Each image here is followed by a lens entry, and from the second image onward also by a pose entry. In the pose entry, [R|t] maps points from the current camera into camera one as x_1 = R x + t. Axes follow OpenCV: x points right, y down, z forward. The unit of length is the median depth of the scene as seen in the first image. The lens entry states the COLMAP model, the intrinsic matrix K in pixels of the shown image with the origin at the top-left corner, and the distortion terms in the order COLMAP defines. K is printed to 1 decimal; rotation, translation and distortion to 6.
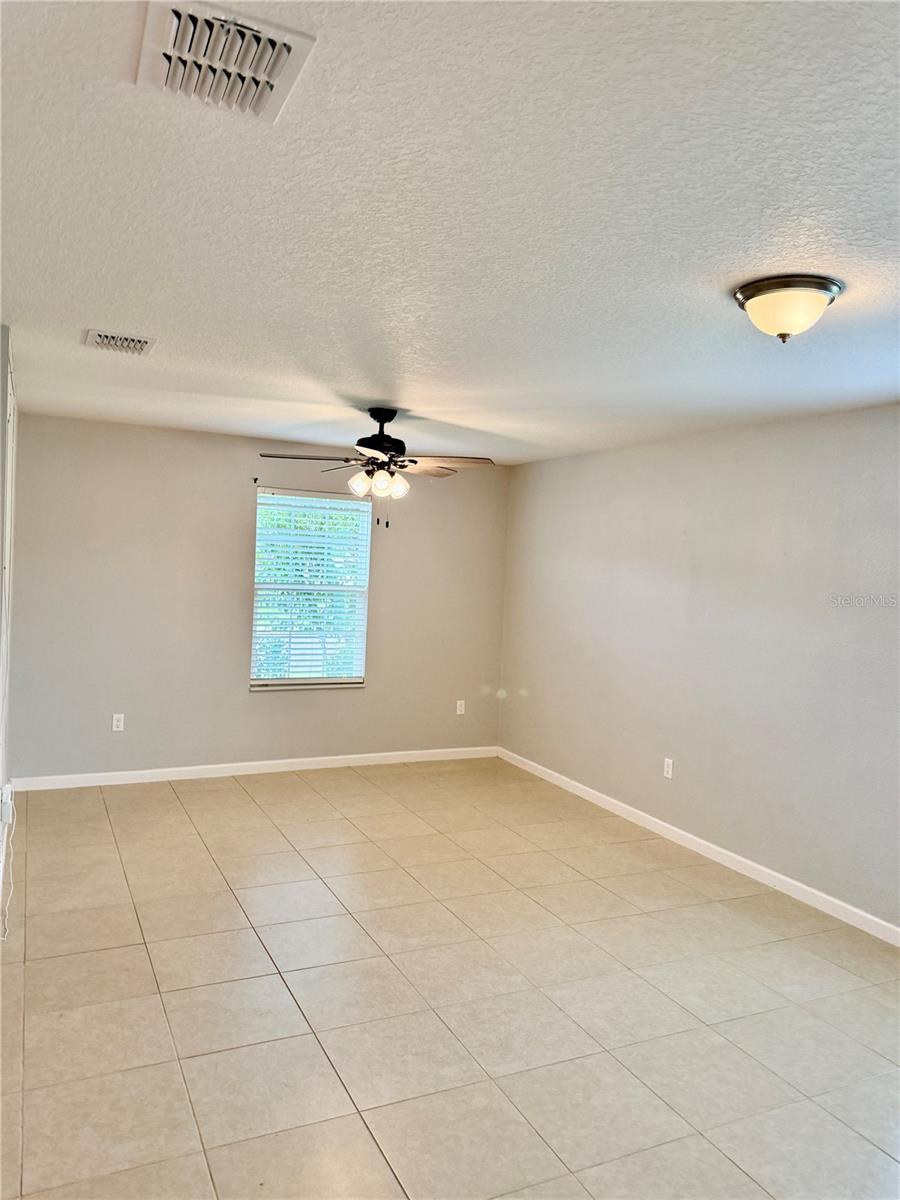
lens RADIAL K [[857.0, 0, 447.6], [0, 857.0, 595.2], [0, 0, 1]] dist [0.034370, -0.020692]
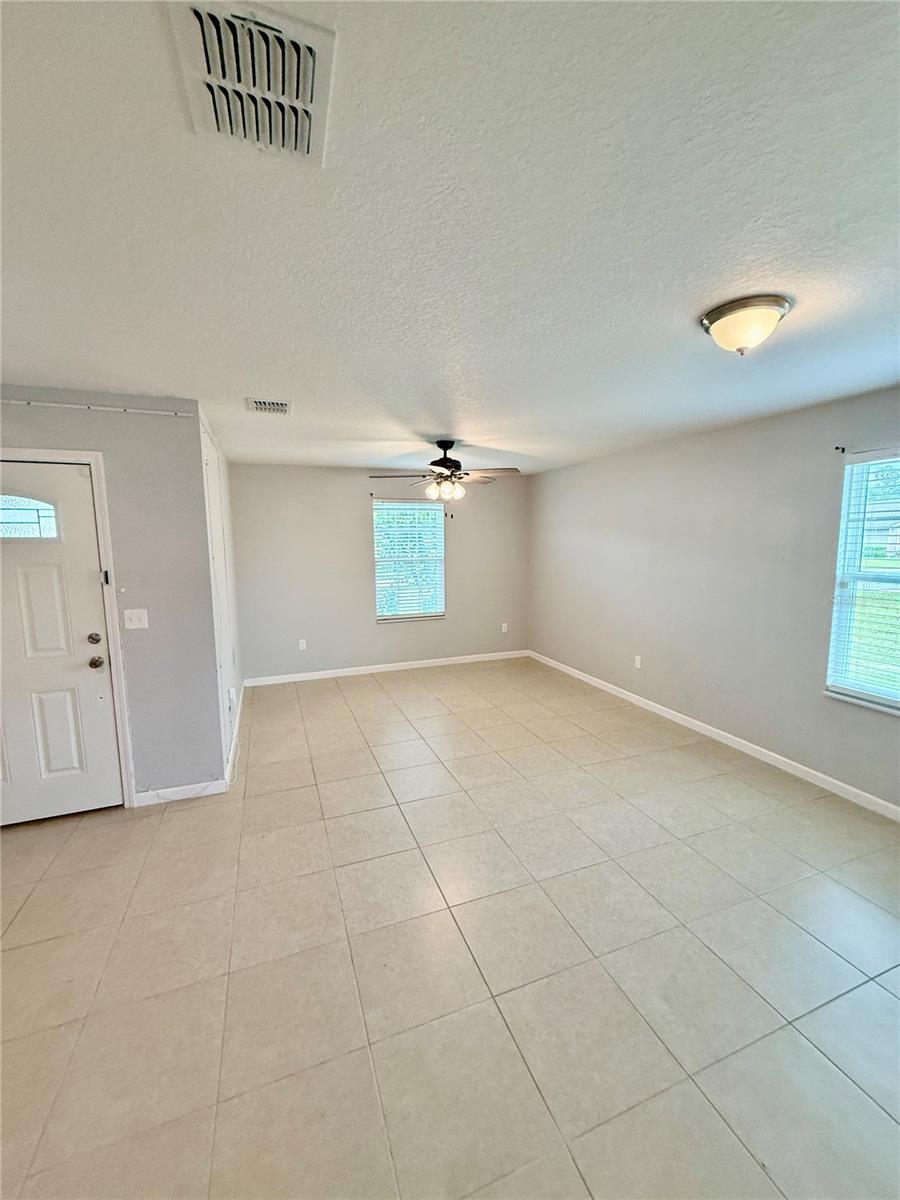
lens RADIAL K [[478.9, 0, 454.6], [0, 478.9, 596.9], [0, 0, 1]] dist [0.001500, -0.000092]
pose [[0.995240, -0.045106, -0.086393, 0.003081], [0.051872, 0.995623, 0.077745, -0.005939], [0.082508, -0.081856, 0.993223, 0.158974]]
